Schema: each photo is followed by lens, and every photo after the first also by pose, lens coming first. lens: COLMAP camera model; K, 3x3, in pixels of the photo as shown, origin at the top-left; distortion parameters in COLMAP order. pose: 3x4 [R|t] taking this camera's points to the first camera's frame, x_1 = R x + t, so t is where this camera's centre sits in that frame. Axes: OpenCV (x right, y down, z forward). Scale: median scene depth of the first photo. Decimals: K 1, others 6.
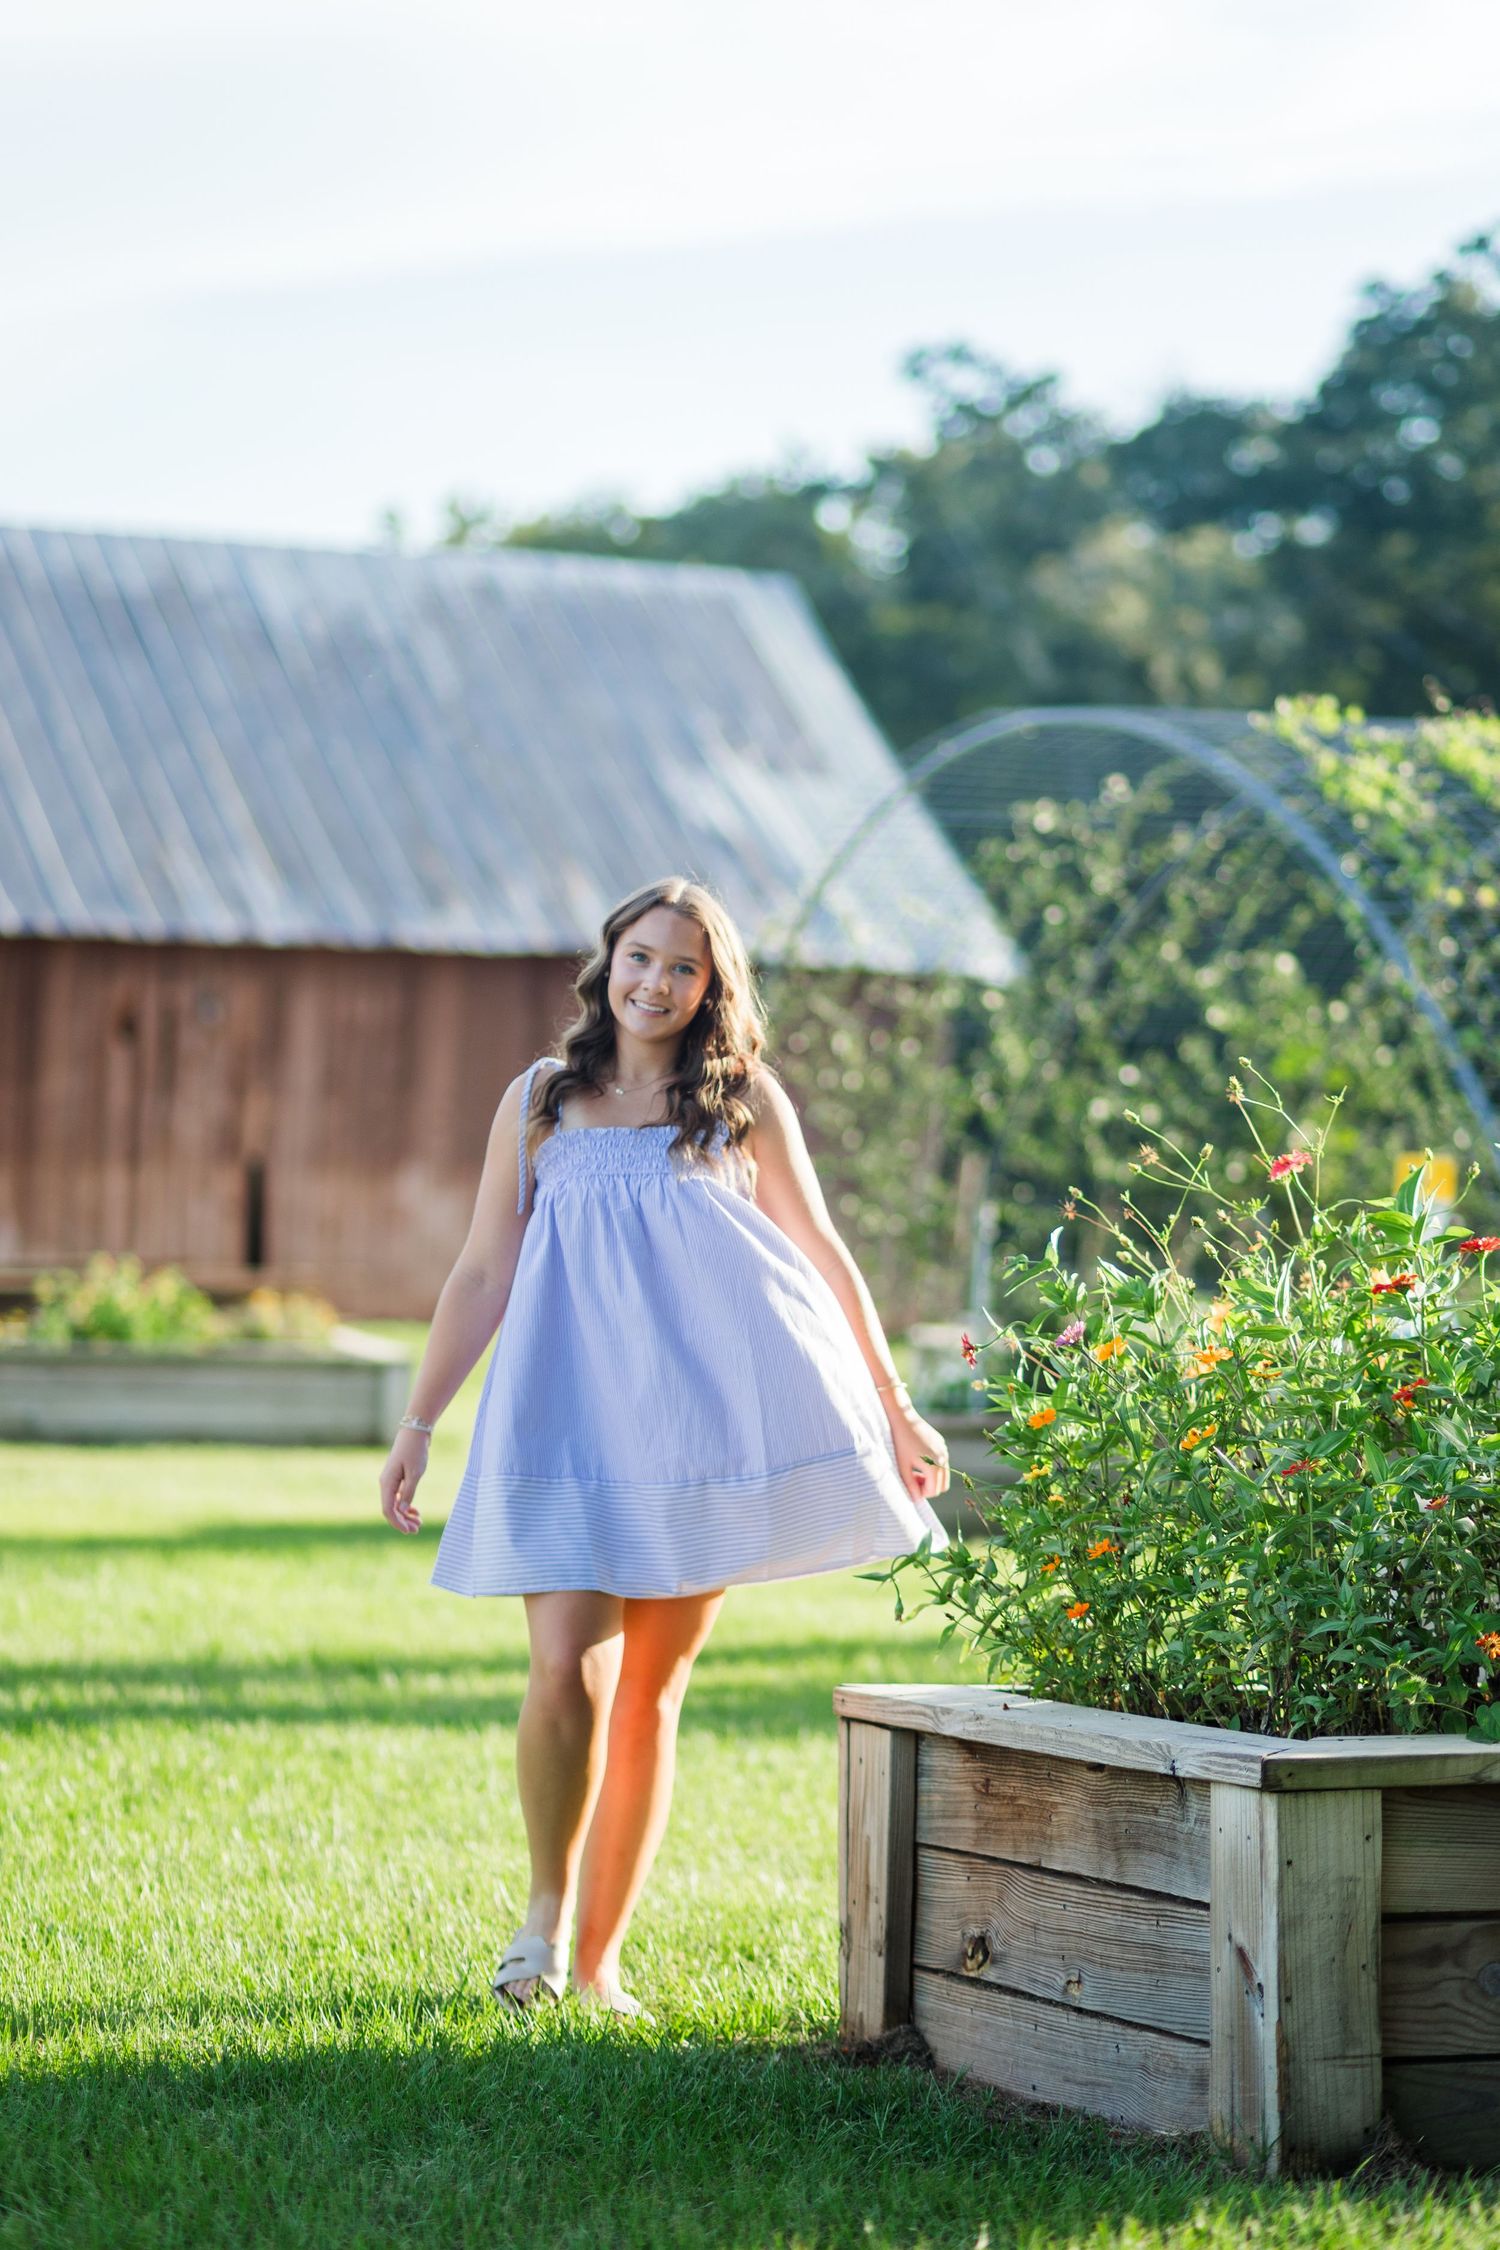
lens RADIAL K [[5778.7, 0, 750.0], [0, 5778.7, 1125.0], [0, 0, 1]] dist [-0.146615, -0.745359]
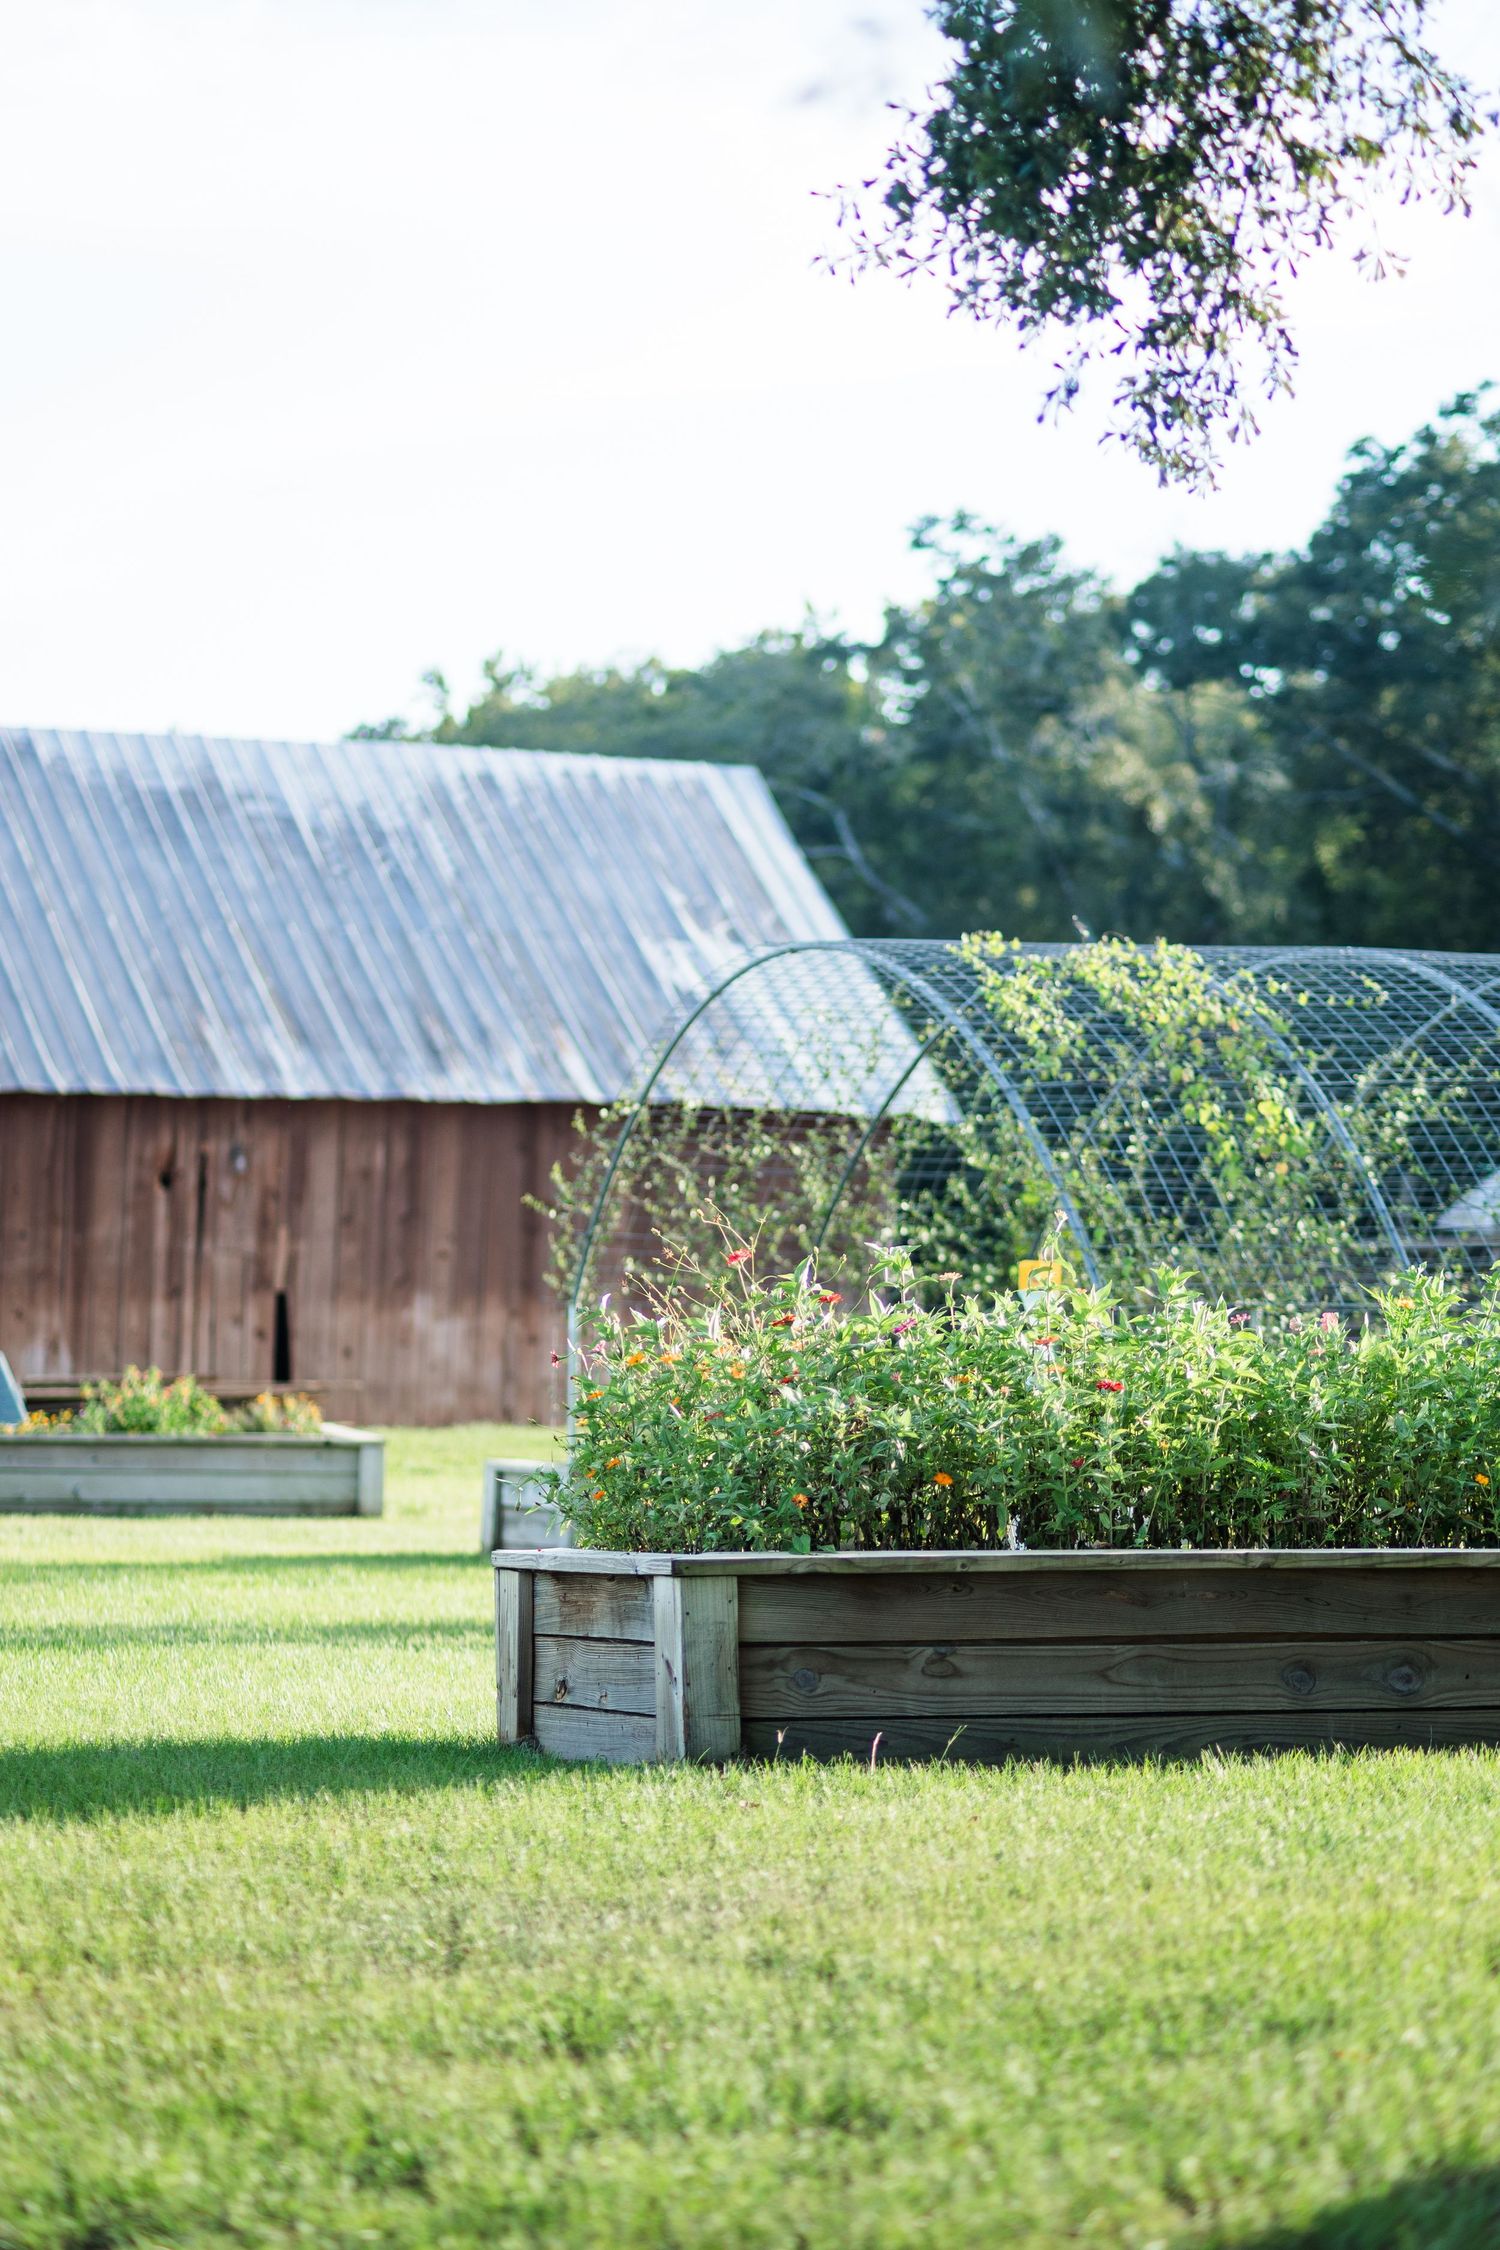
lens RADIAL K [[5778.7, 0, 750.0], [0, 5778.7, 1125.0], [0, 0, 1]] dist [-0.146615, -0.745359]
pose [[0.999812, -0.015779, -0.011259, 0.021691], [0.015514, 0.999609, -0.023284, 0.001421], [0.011622, 0.023105, 0.999665, -0.147891]]
